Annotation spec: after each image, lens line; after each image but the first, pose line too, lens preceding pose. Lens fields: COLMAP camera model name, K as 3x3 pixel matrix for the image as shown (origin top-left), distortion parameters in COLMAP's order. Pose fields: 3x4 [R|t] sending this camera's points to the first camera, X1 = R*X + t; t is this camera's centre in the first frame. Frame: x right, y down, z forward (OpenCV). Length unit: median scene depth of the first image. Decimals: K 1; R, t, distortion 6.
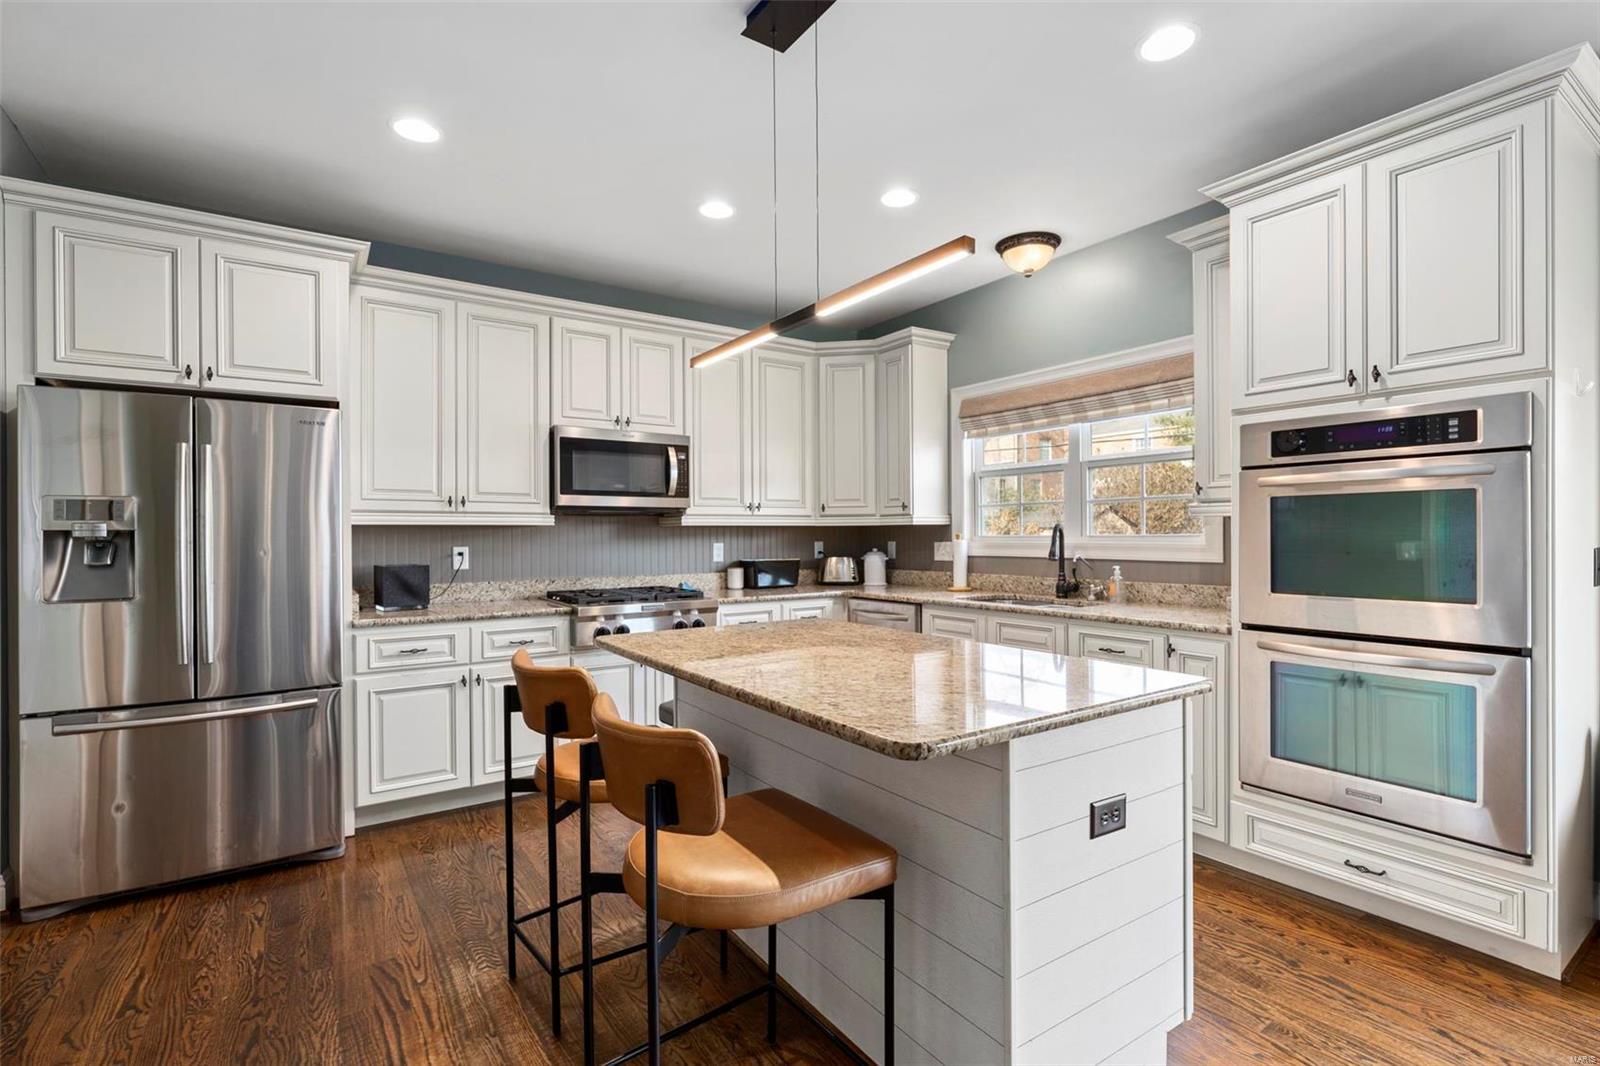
lens RADIAL K [[733.3, 0, 807.2], [0, 733.3, 539.2], [0, 0, 1]] dist [-0.005980, 0.000220]
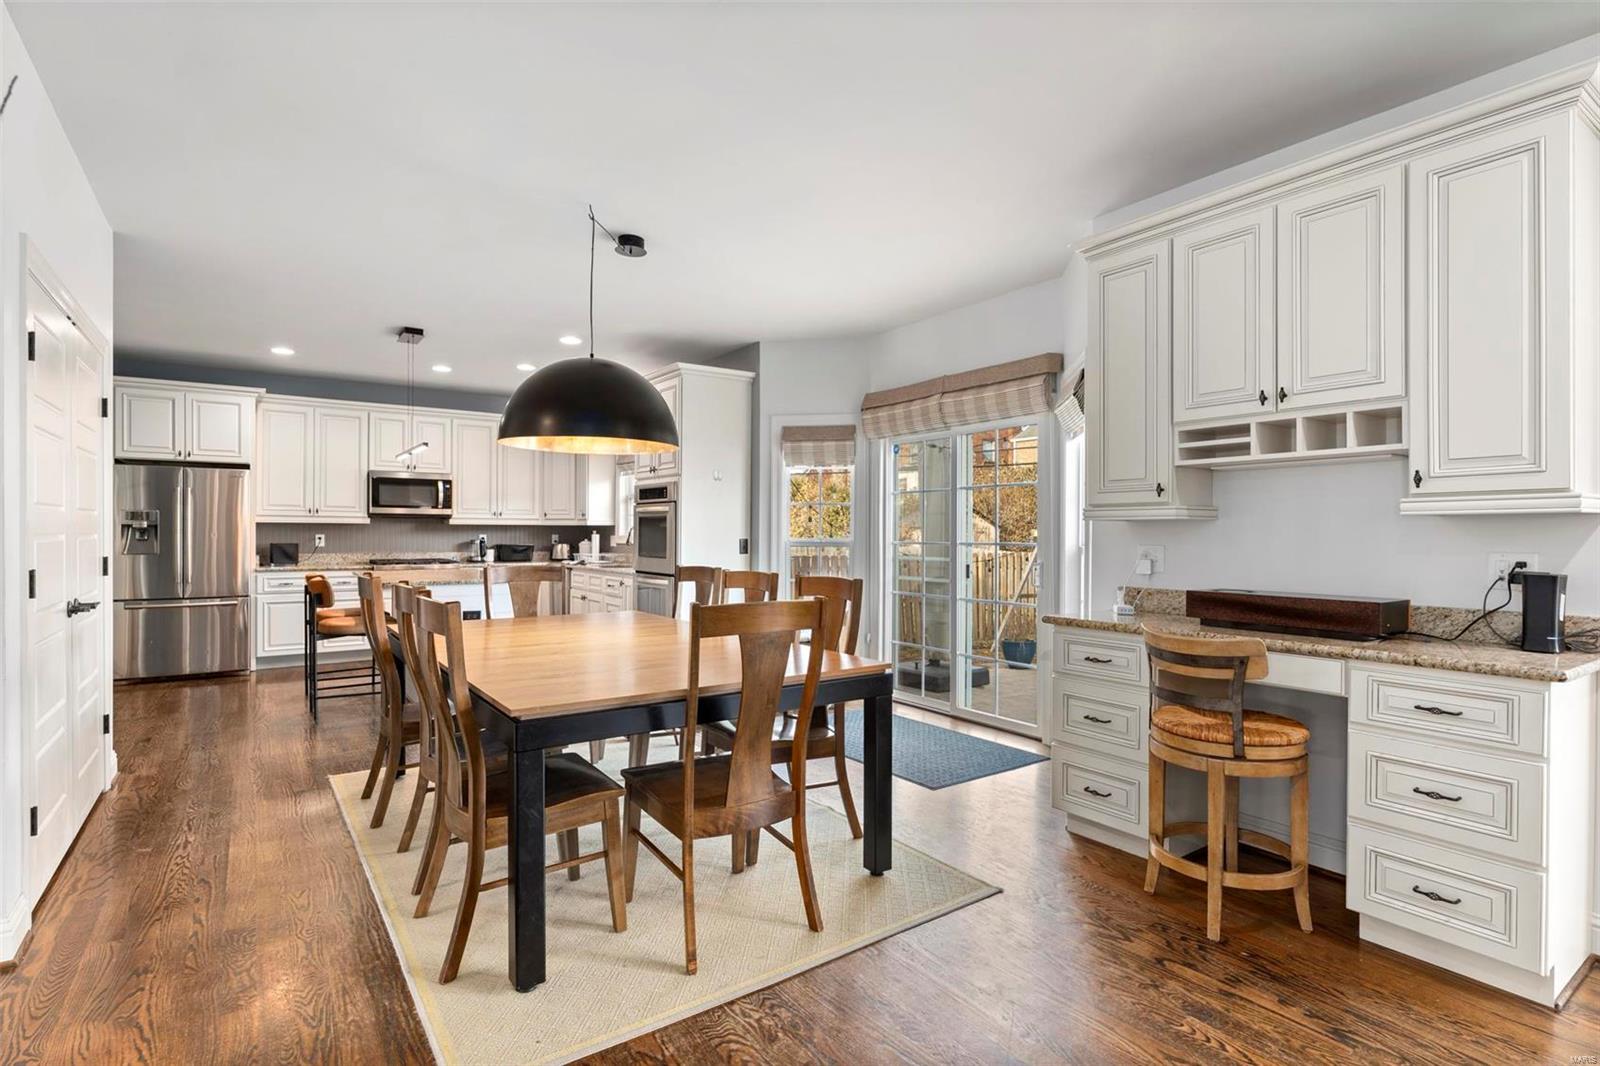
lens RADIAL K [[769.0, 0, 804.1], [0, 769.0, 538.3], [0, 0, 1]] dist [-0.003994, 0.000020]
pose [[0.999527, 0.010704, 0.028824, 0.685060], [-0.010781, 0.999939, 0.002526, 0.001858], [-0.028795, -0.002835, 0.999581, -0.962901]]
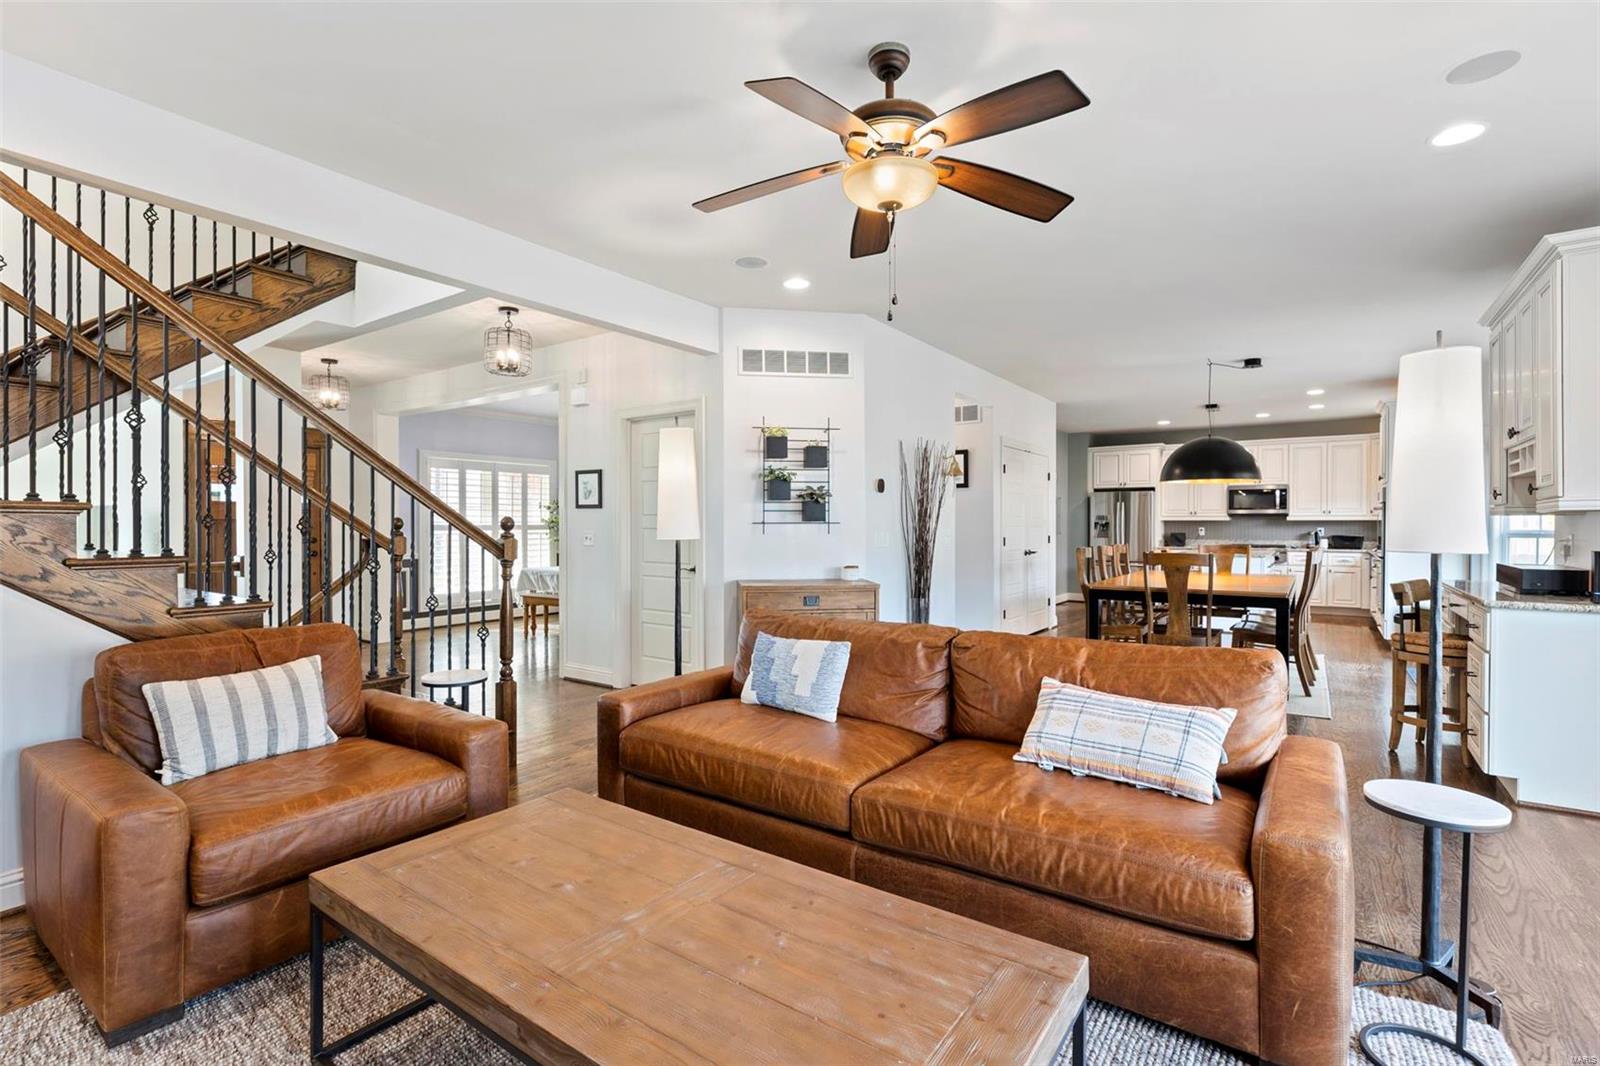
lens RADIAL K [[733.3, 0, 787.7], [0, 733.3, 531.7], [0, 0, 1]] dist [-0.005980, 0.000220]
pose [[0.328336, 0.018116, -0.944387, 1.731468], [-0.007492, 0.999835, 0.016575, -0.008962], [0.944531, 0.001633, 0.328418, -1.516663]]
